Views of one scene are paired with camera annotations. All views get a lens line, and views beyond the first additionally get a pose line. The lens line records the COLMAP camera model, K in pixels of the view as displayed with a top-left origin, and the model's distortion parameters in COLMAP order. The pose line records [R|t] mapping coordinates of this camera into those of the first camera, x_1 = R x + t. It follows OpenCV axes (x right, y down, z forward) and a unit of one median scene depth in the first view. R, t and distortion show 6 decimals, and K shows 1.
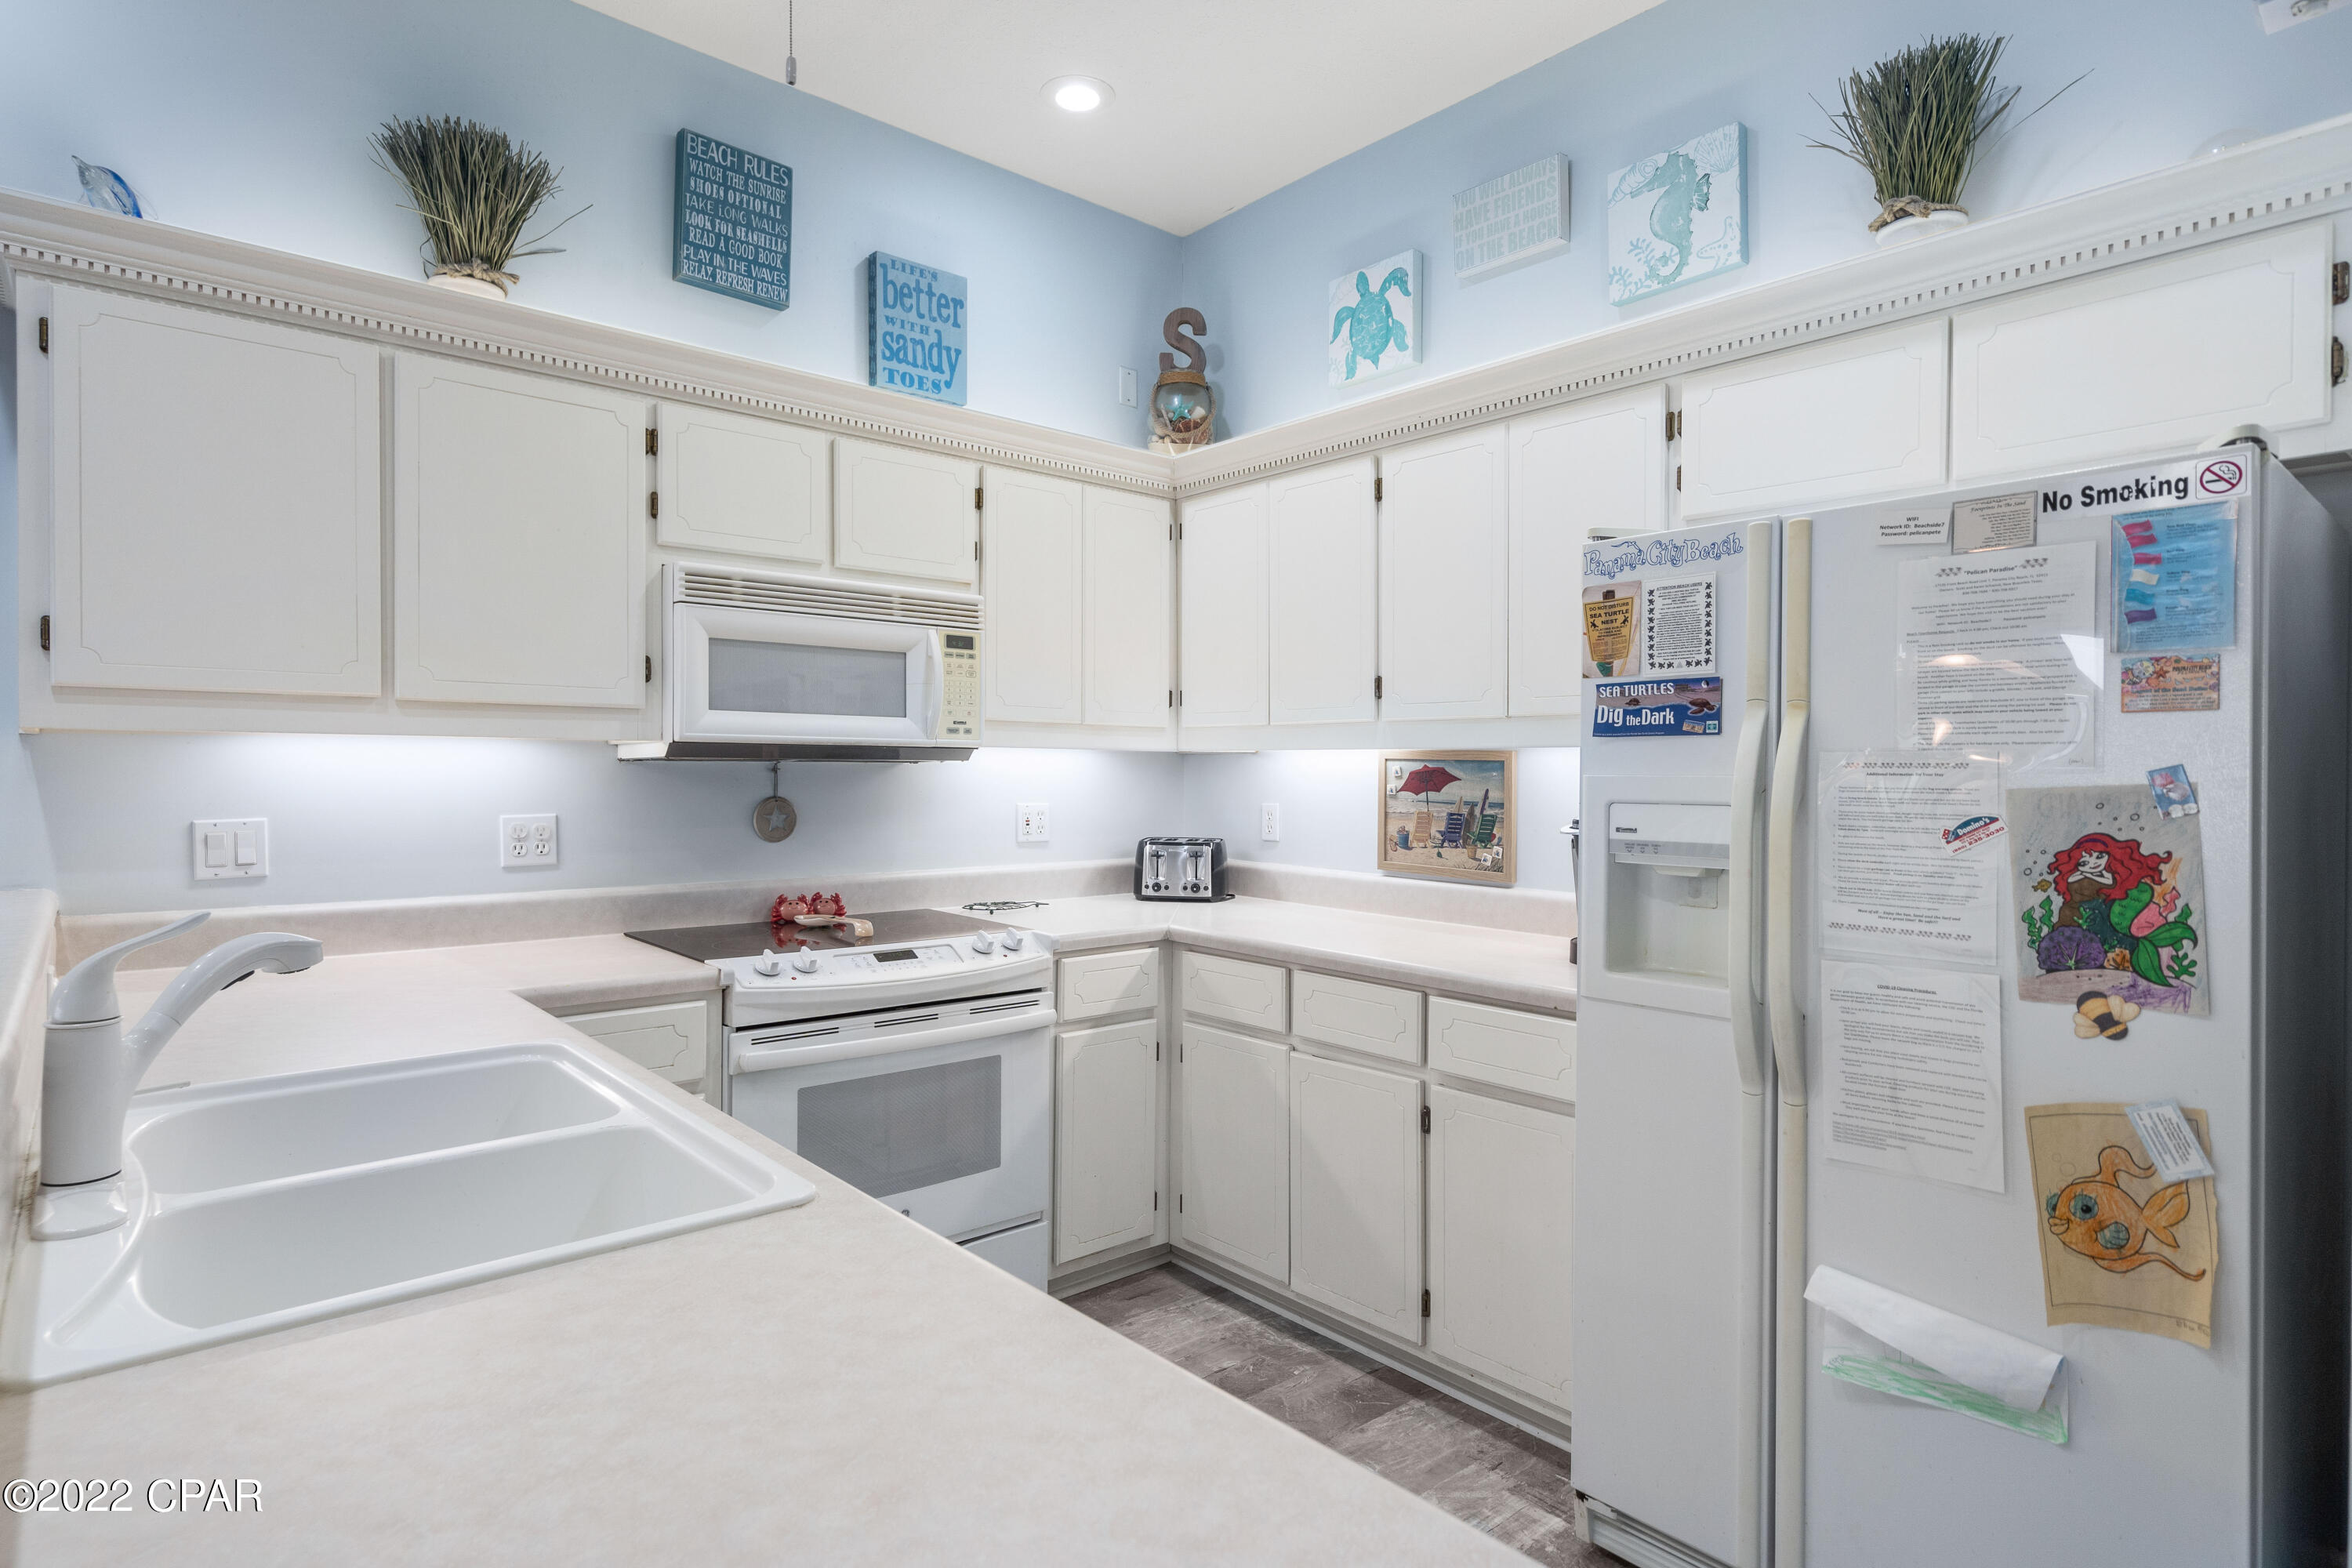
lens RADIAL K [[1236.8, 0, 1188.6], [0, 1236.8, 783.5], [0, 0, 1]] dist [0.004031, -0.002969]
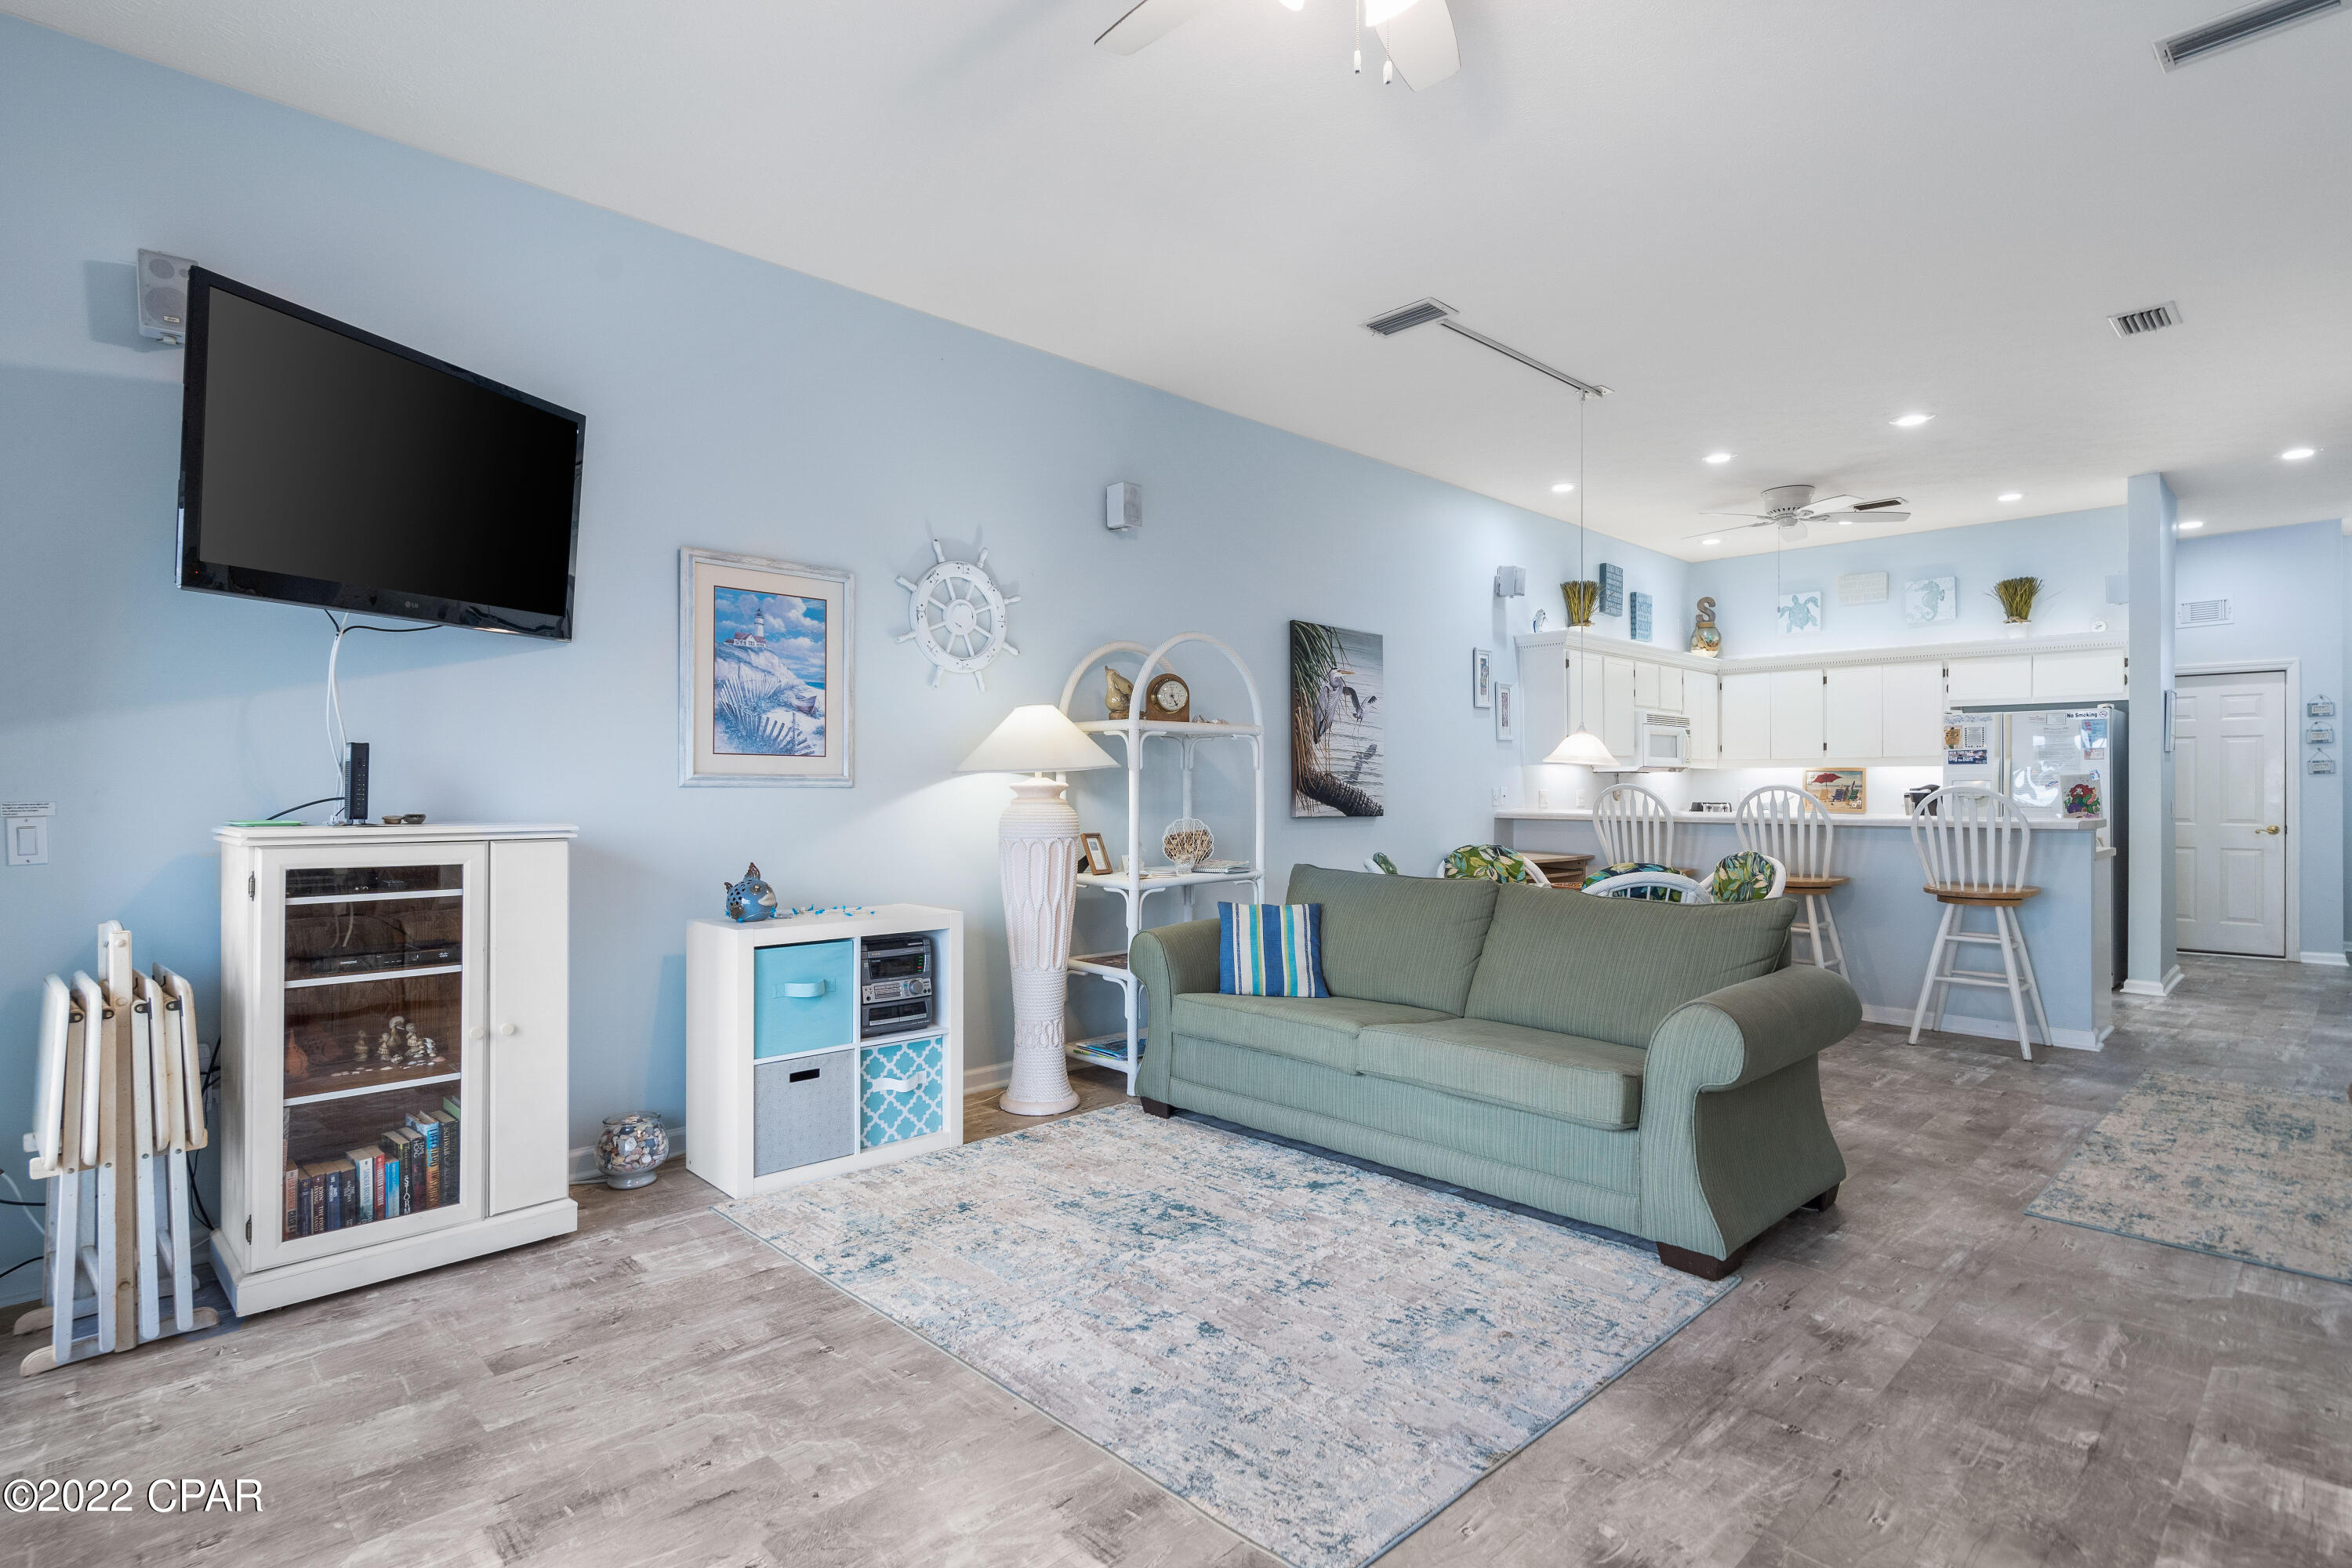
lens RADIAL K [[1169.4, 0, 1190.6], [0, 1169.4, 795.4], [0, 0, 1]] dist [0.004521, -0.001885]
pose [[0.997989, -0.006924, 0.063010, -1.667521], [0.007111, 0.999971, -0.002751, 0.039248], [-0.062990, 0.003193, 0.998009, -1.849533]]
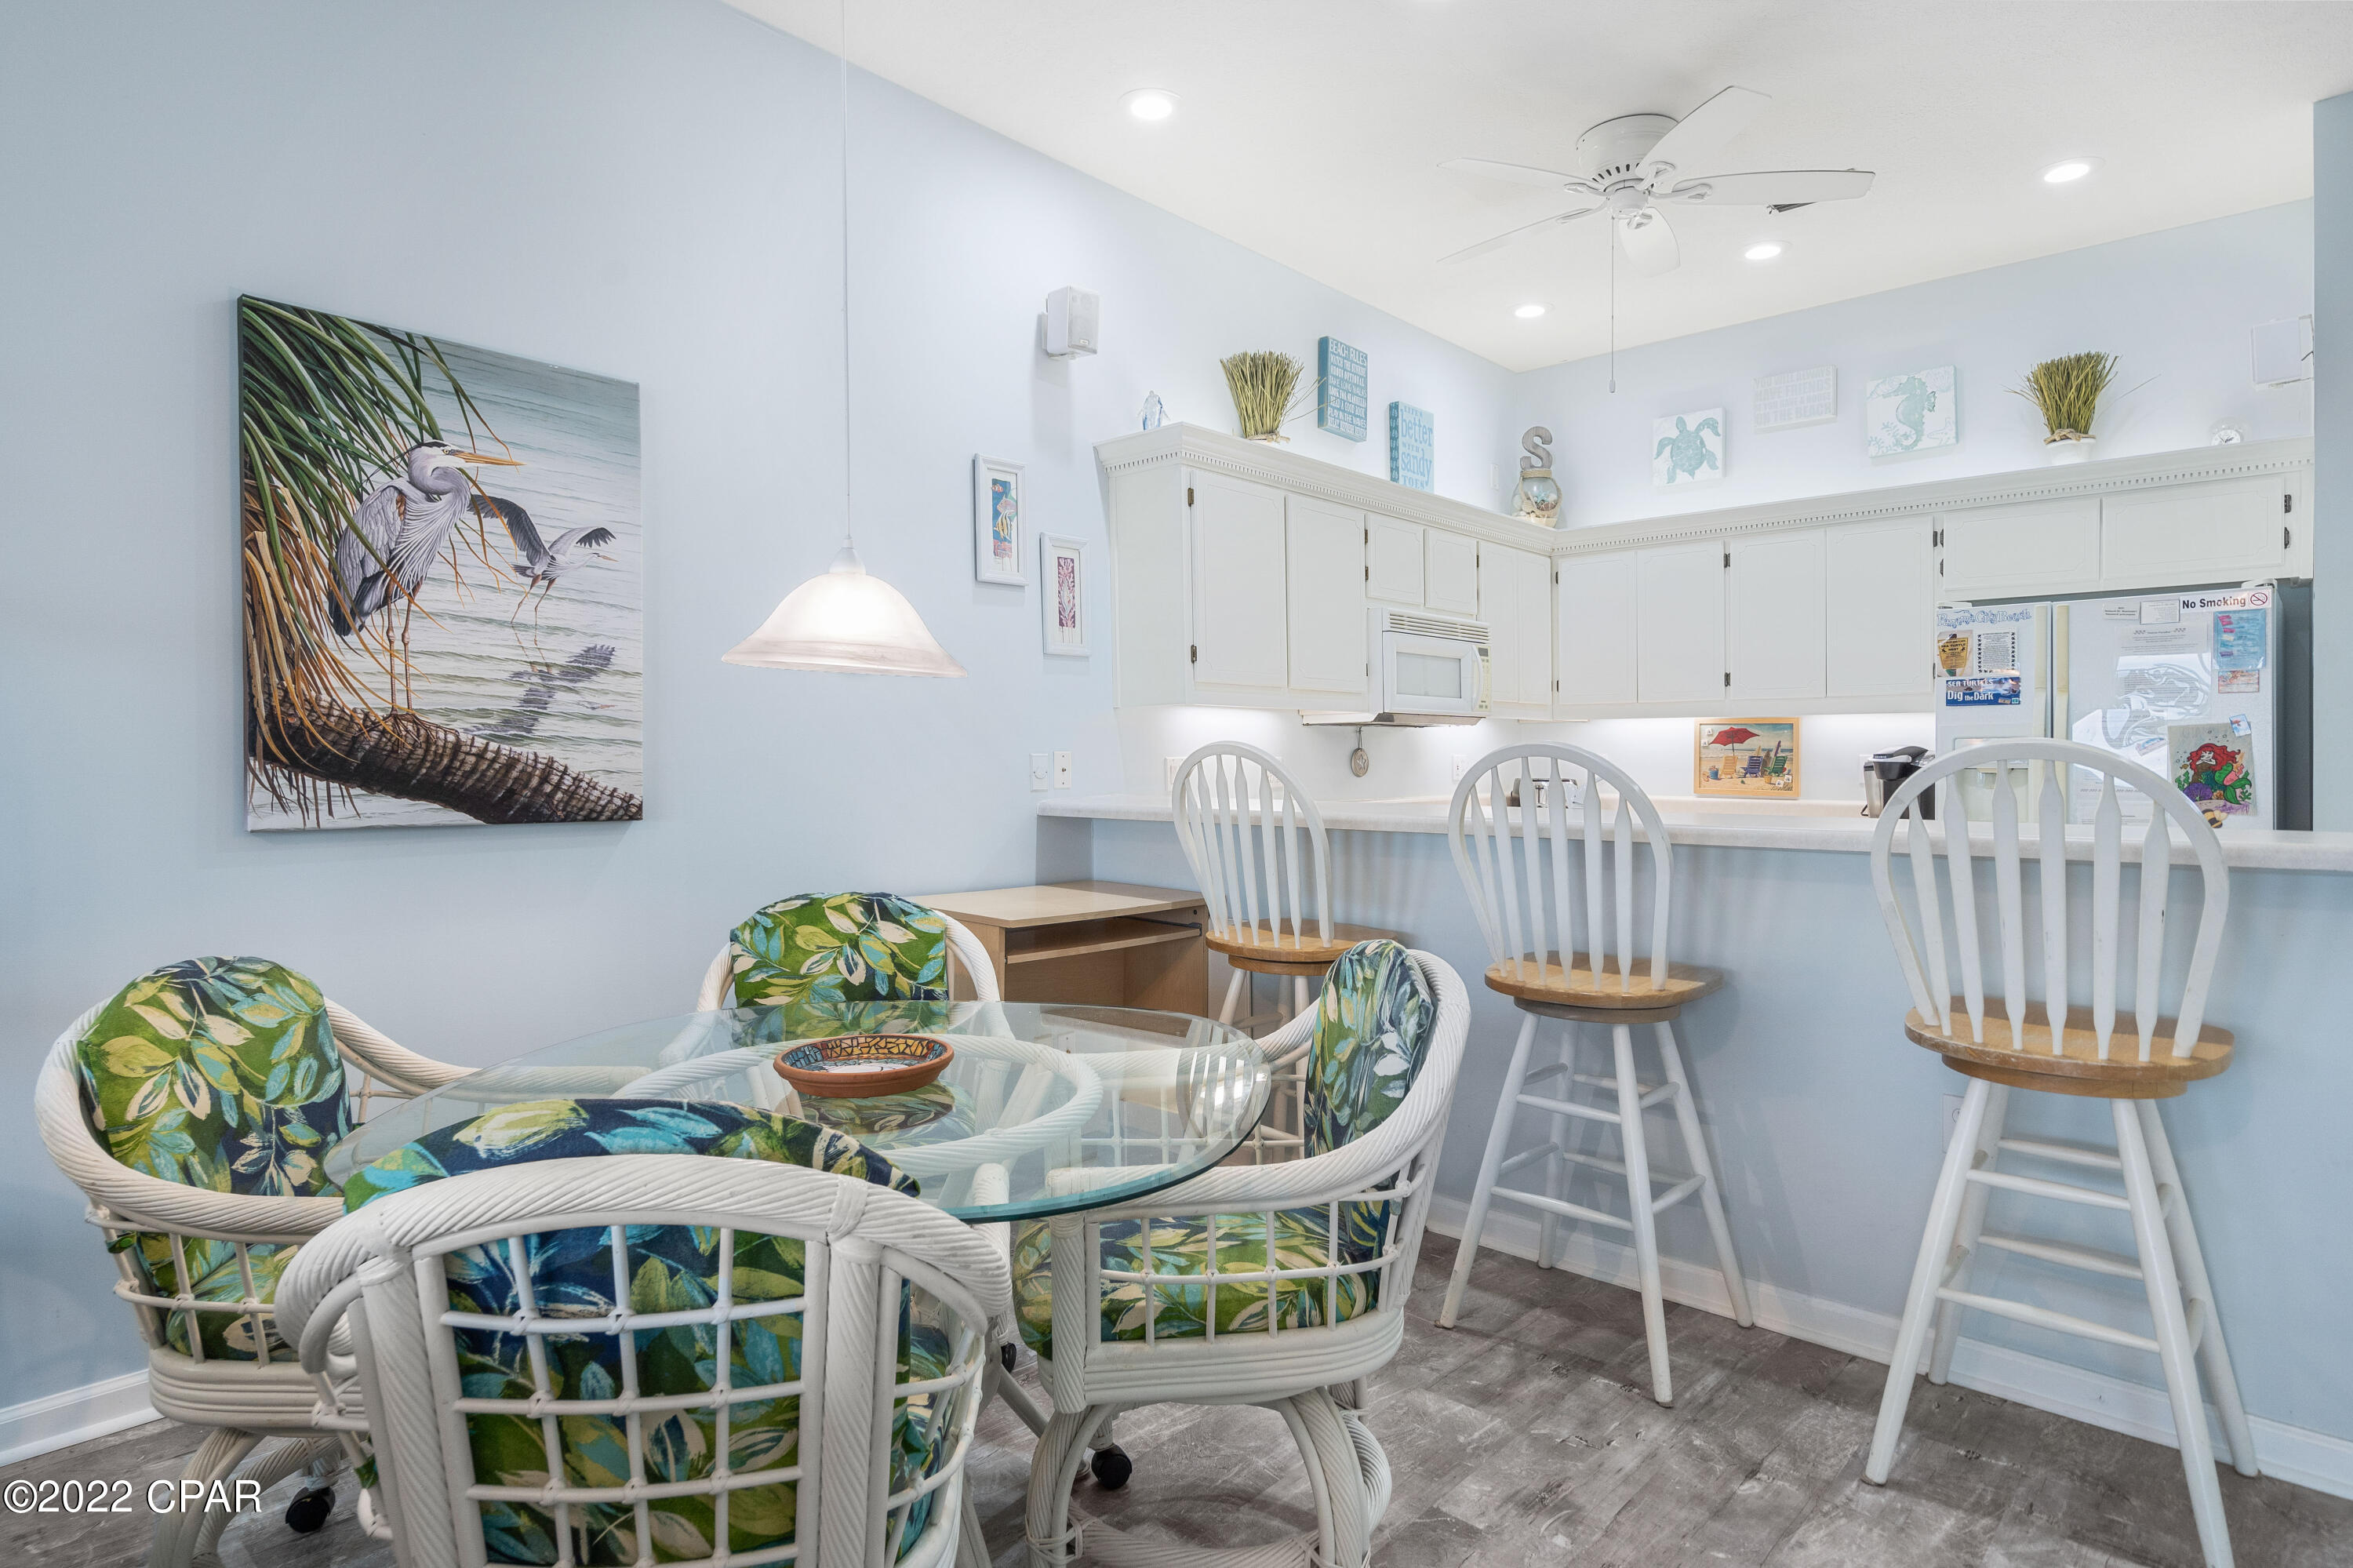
lens RADIAL K [[1282.4, 0, 1179.1], [0, 1282.4, 774.1], [0, 0, 1]] dist [-0.000632, 0.000360]
pose [[0.993380, -0.009932, 0.114443, -0.835506], [0.009563, 0.999947, 0.003765, 0.038620], [-0.114474, -0.002646, 0.993423, -0.676592]]
